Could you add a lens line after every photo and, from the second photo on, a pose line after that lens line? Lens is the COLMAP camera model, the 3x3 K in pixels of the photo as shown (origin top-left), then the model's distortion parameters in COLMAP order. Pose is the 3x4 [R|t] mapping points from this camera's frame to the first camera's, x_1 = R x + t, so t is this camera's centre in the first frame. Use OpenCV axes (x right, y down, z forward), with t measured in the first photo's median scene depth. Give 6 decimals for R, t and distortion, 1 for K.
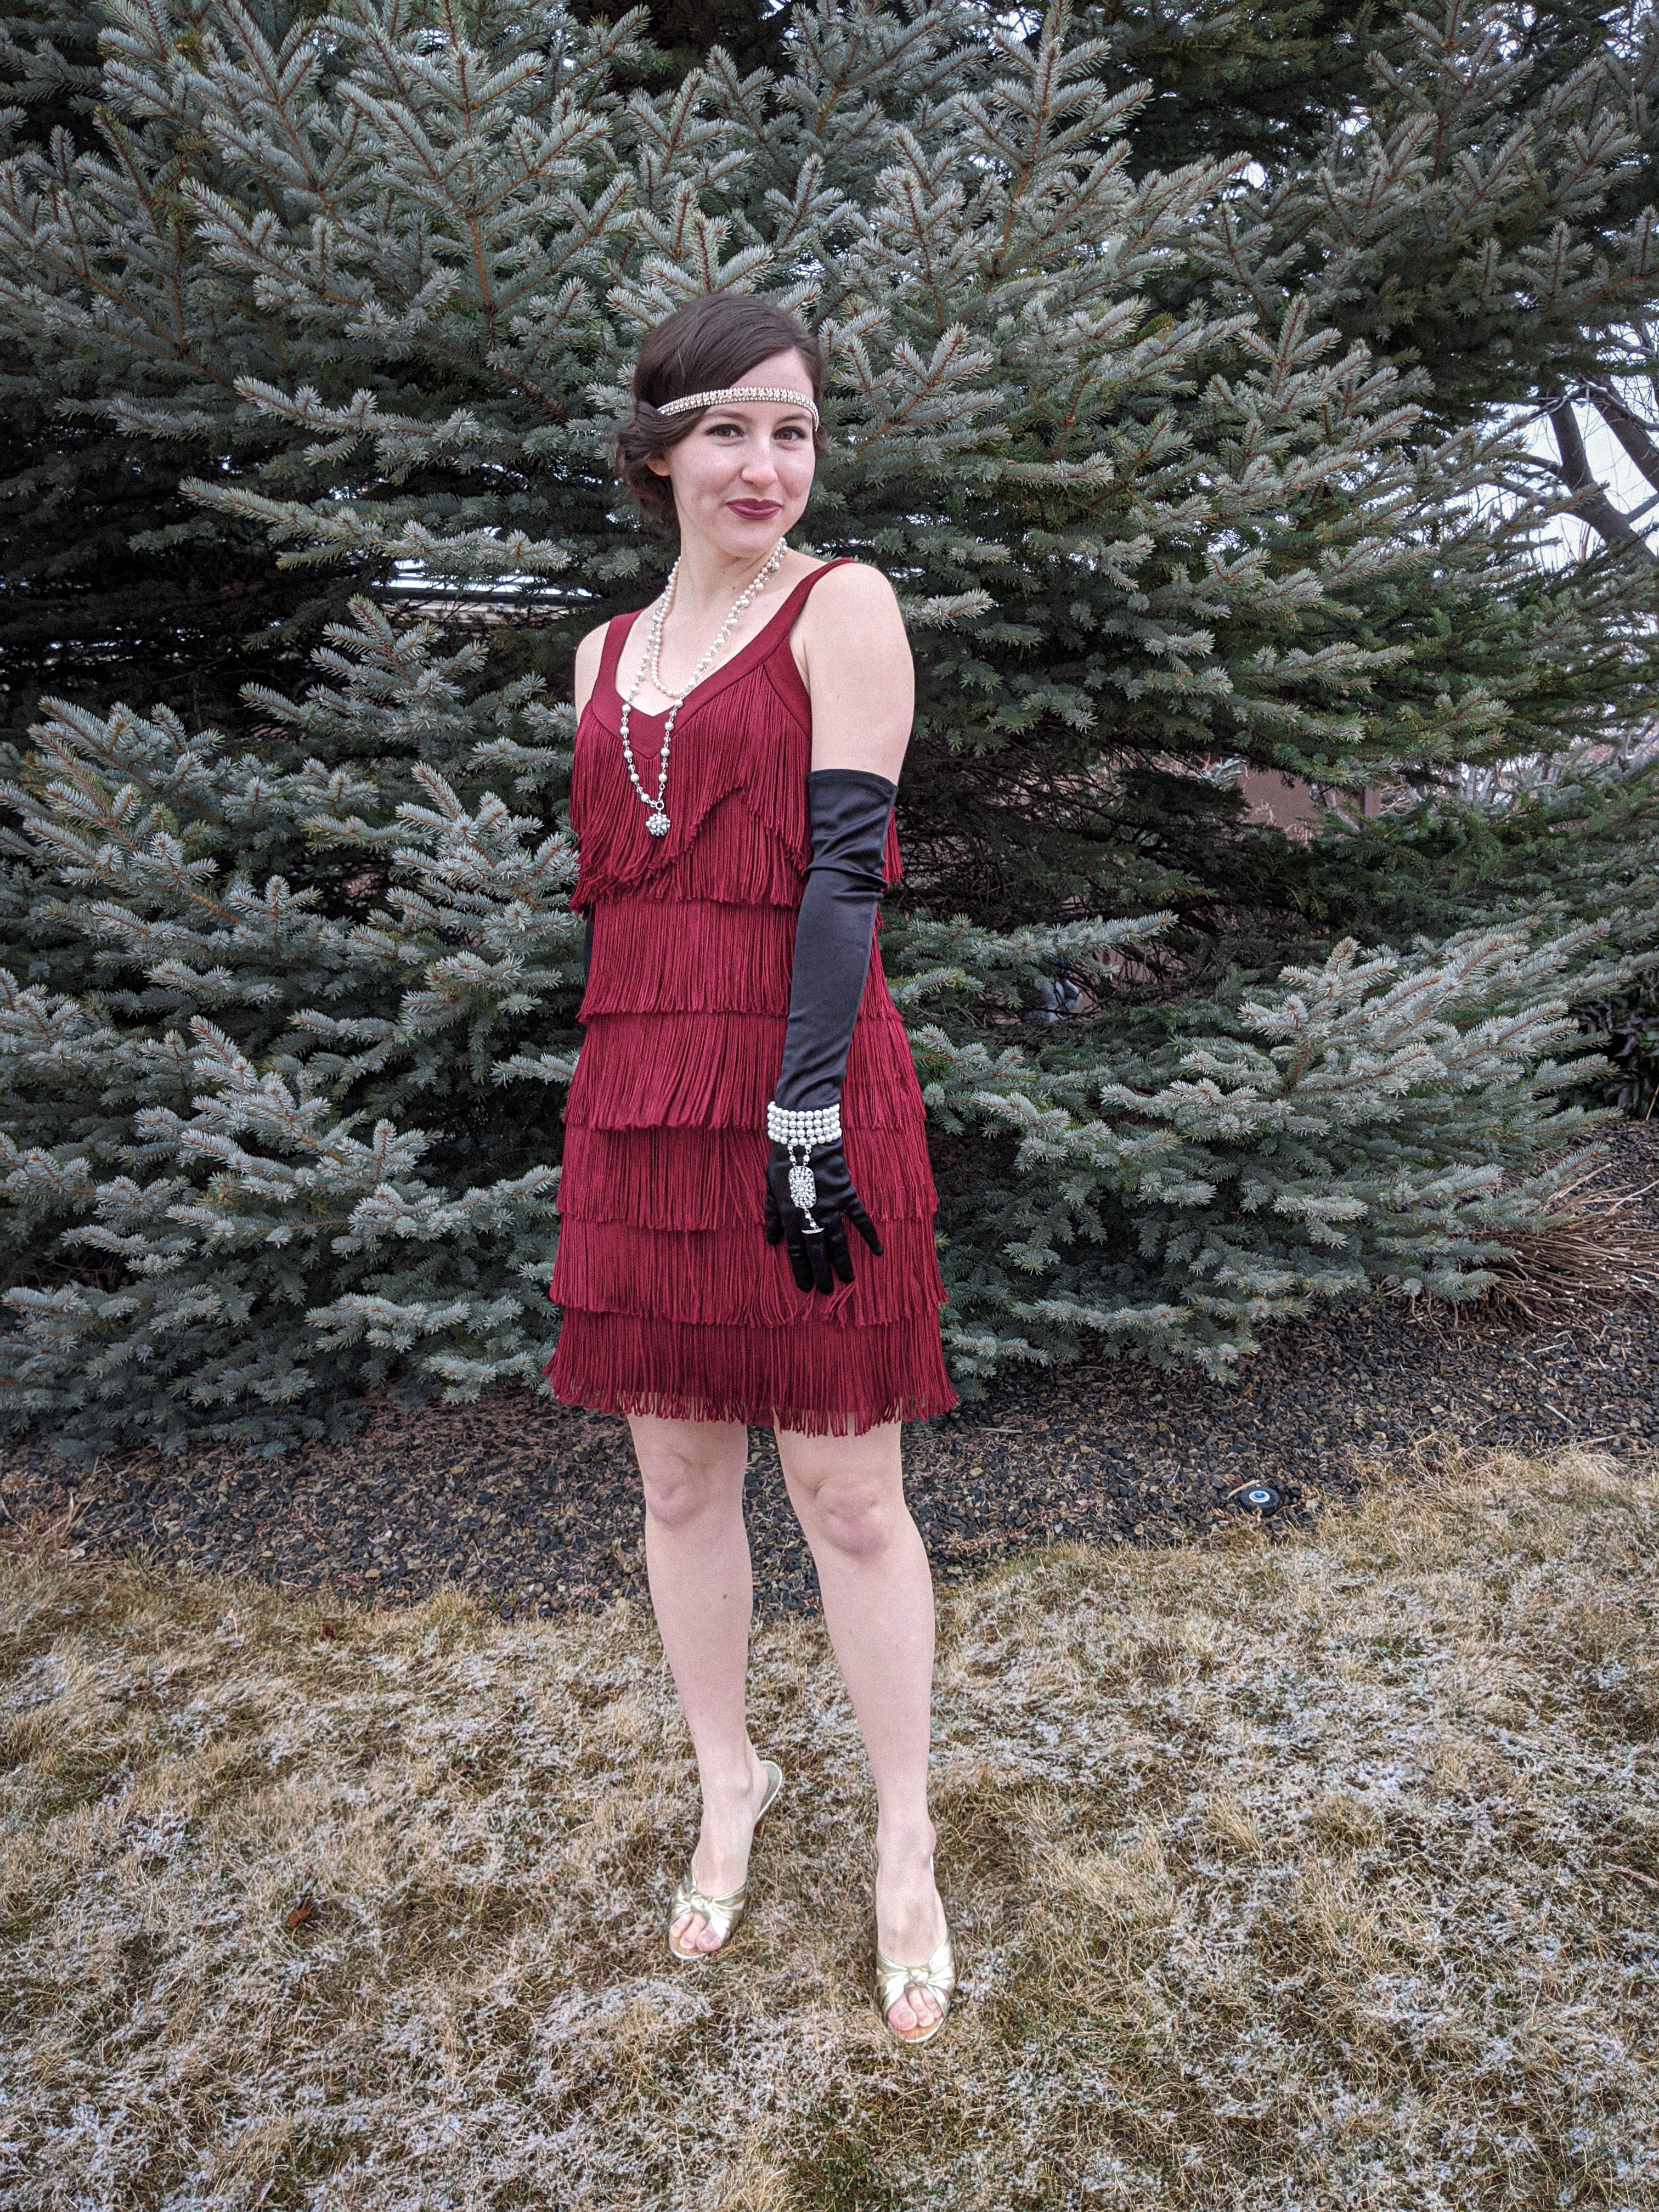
lens RADIAL K [[1839.9, 0, 871.5], [0, 1839.9, 1068.6], [0, 0, 1]] dist [-0.013762, 0.017065]
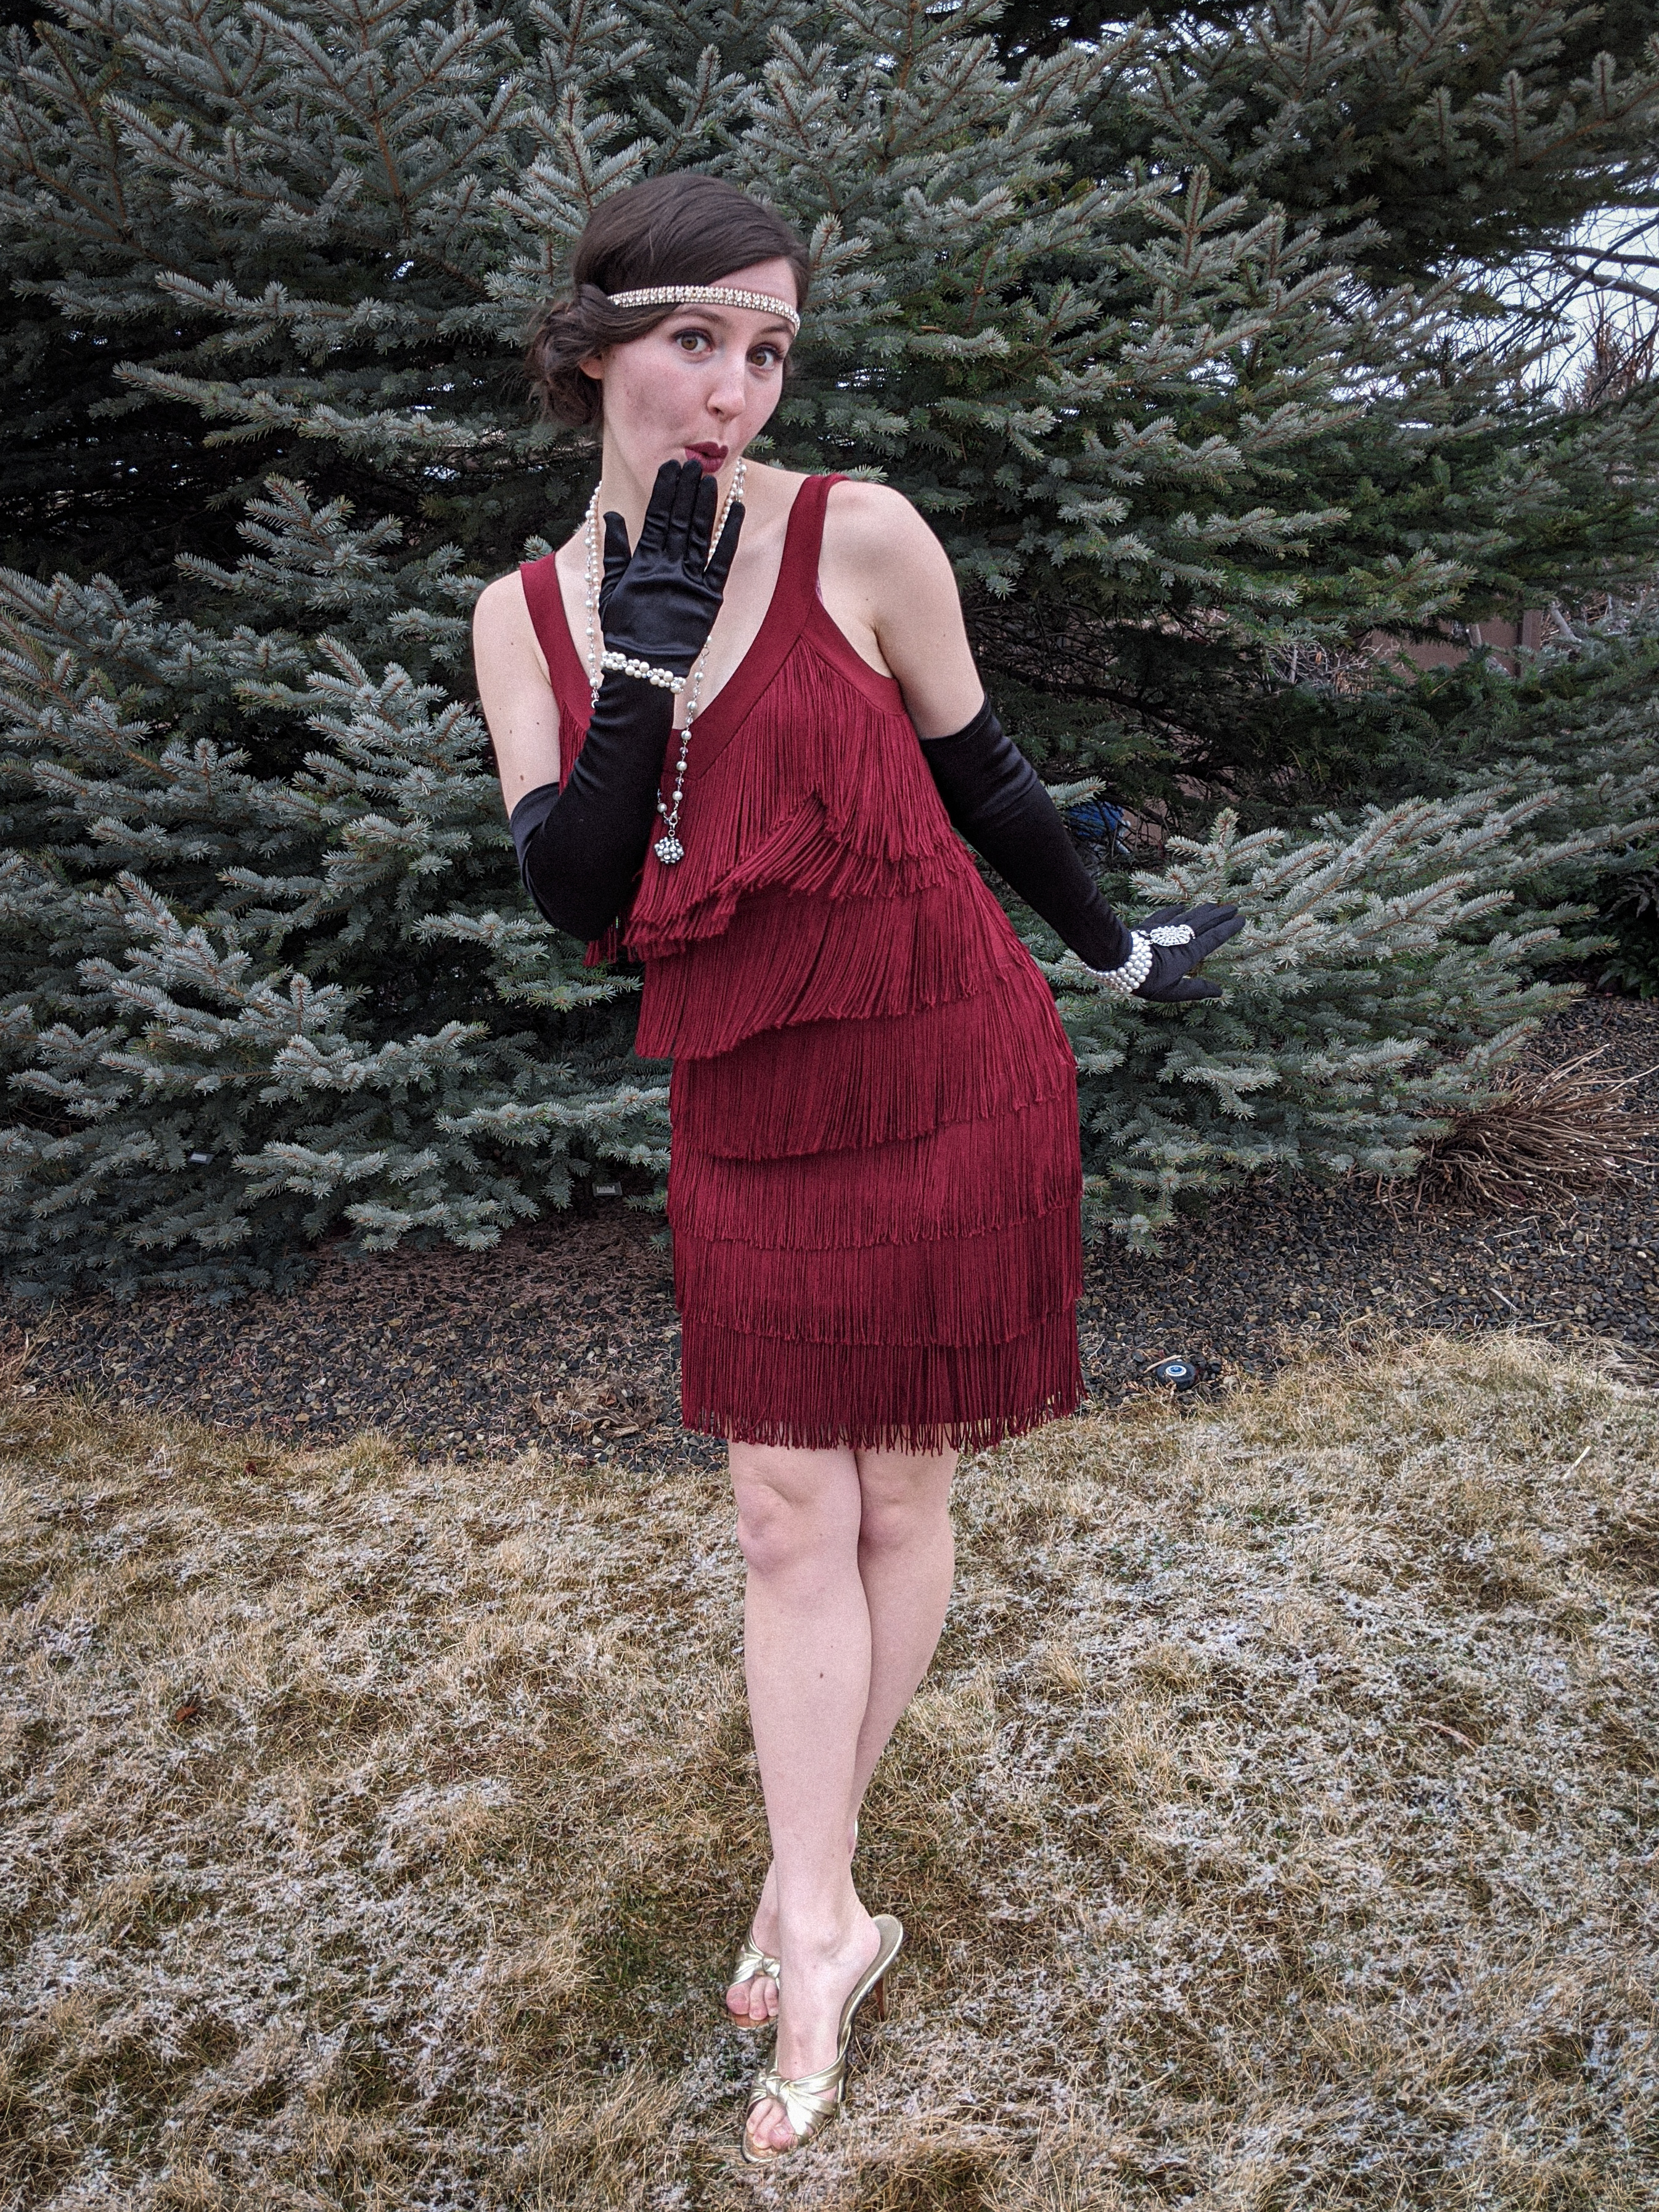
lens RADIAL K [[2067.3, 0, 799.4], [0, 2067.3, 926.5], [0, 0, 1]] dist [-0.015104, 0.006508]
pose [[0.995513, 0.014578, -0.093495, 0.127381], [-0.014980, 0.999881, -0.003606, 0.002095], [0.093432, 0.004990, 0.995613, -0.141090]]
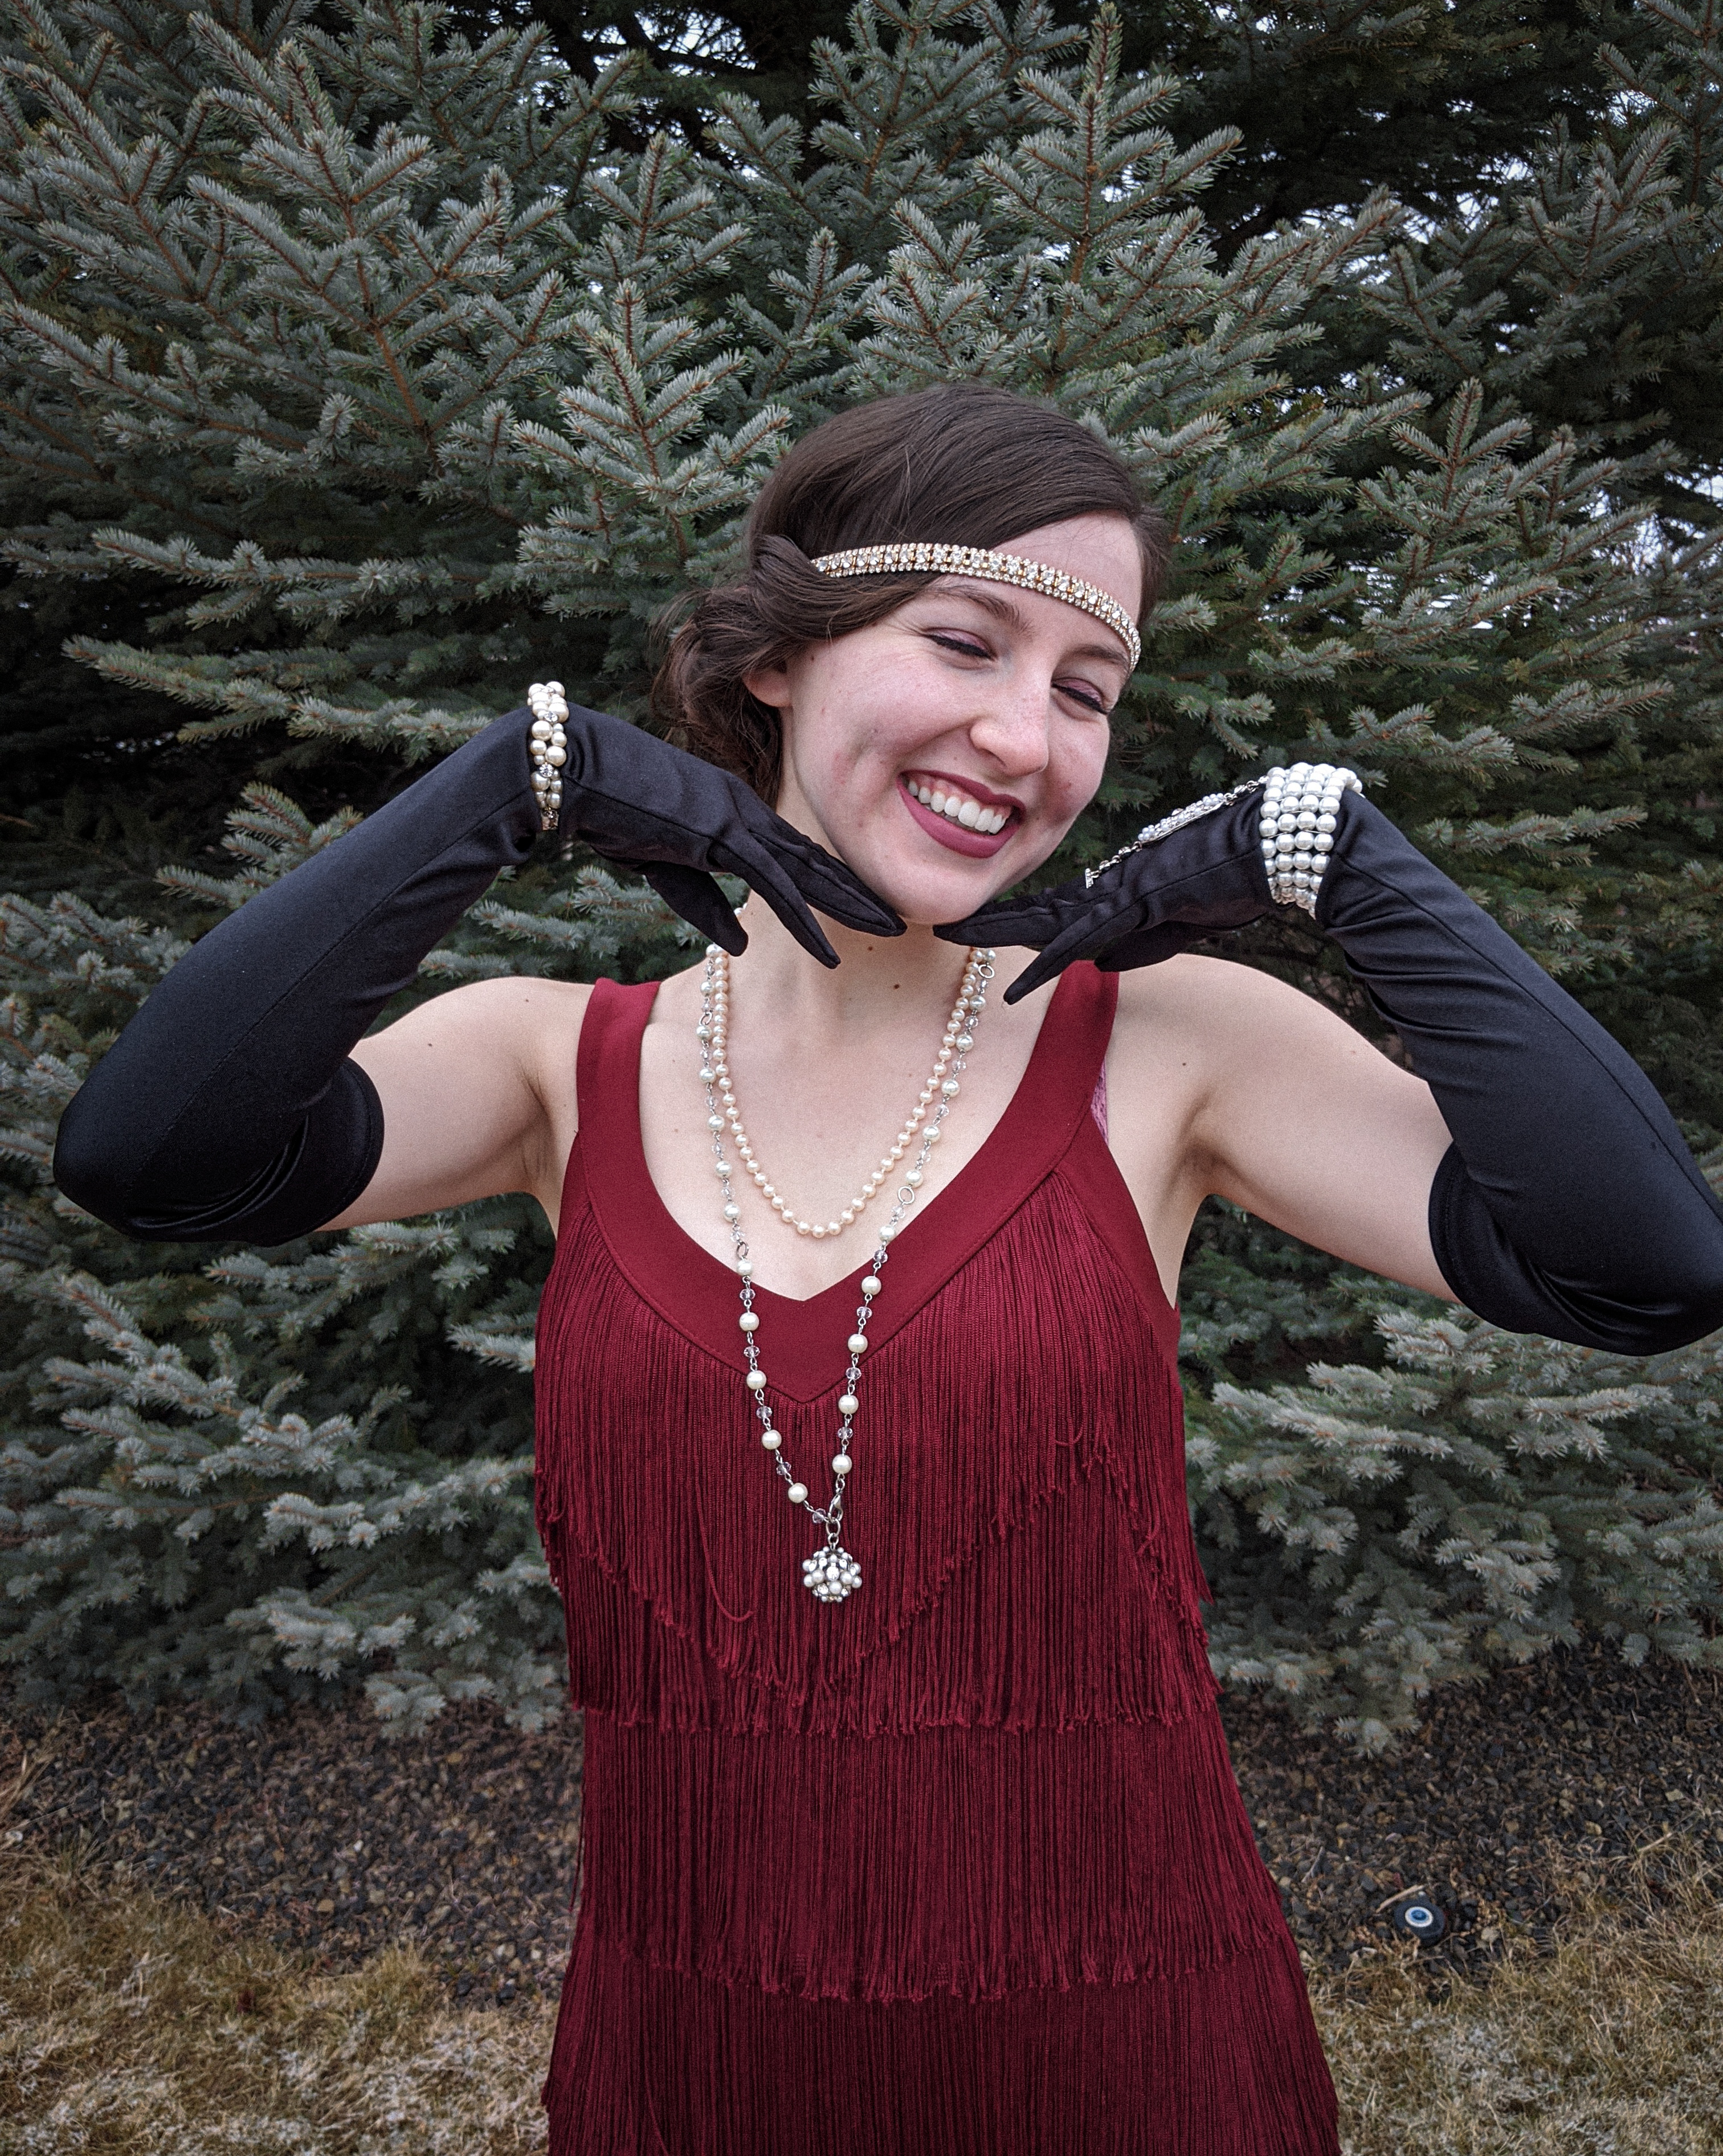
lens RADIAL K [[1939.6, 0, 888.3], [0, 1939.6, 1009.1], [0, 0, 1]] dist [-0.027238, 0.041202]
pose [[0.989847, 0.021483, -0.140501, 0.112563], [-0.025656, 0.999280, -0.027952, -0.134582], [0.139799, 0.031273, 0.989686, 0.188114]]
